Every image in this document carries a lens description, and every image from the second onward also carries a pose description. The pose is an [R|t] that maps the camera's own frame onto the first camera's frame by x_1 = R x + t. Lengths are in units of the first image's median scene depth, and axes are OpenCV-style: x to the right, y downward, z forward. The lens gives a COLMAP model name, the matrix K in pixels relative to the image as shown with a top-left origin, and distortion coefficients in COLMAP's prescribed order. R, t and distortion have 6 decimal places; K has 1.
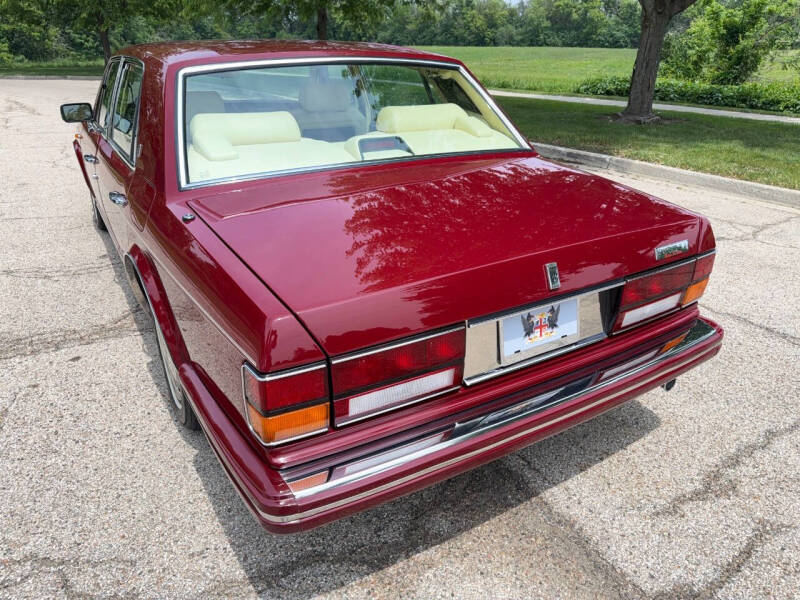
lens RADIAL K [[571.5, 0, 393.7], [0, 571.5, 302.4], [0, 0, 1]] dist [0.026912, -0.038657]
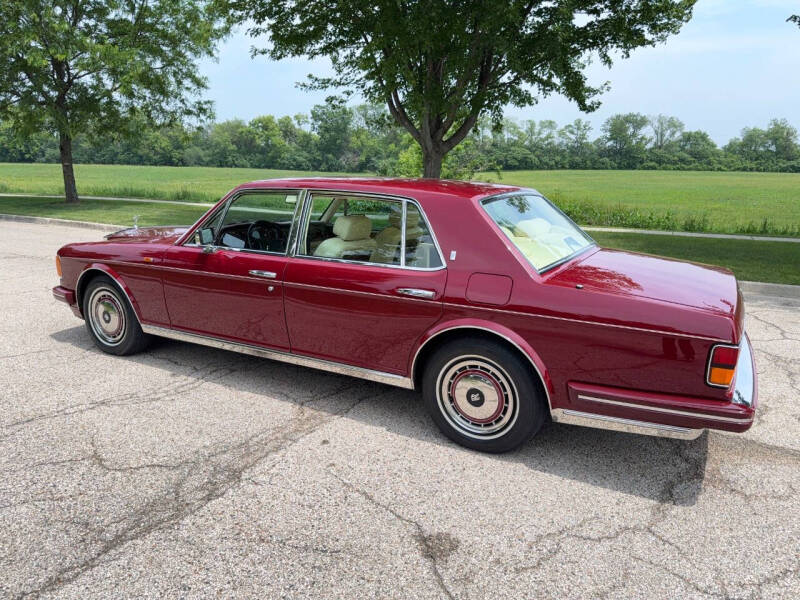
lens RADIAL K [[571.5, 0, 405.7], [0, 571.5, 304.8], [0, 0, 1]] dist [0.026912, -0.038657]
pose [[0.860609, -0.101643, 0.499020, -0.950231], [0.191383, 0.972605, -0.131953, 0.014407], [-0.471937, 0.209064, 0.856486, -0.087729]]
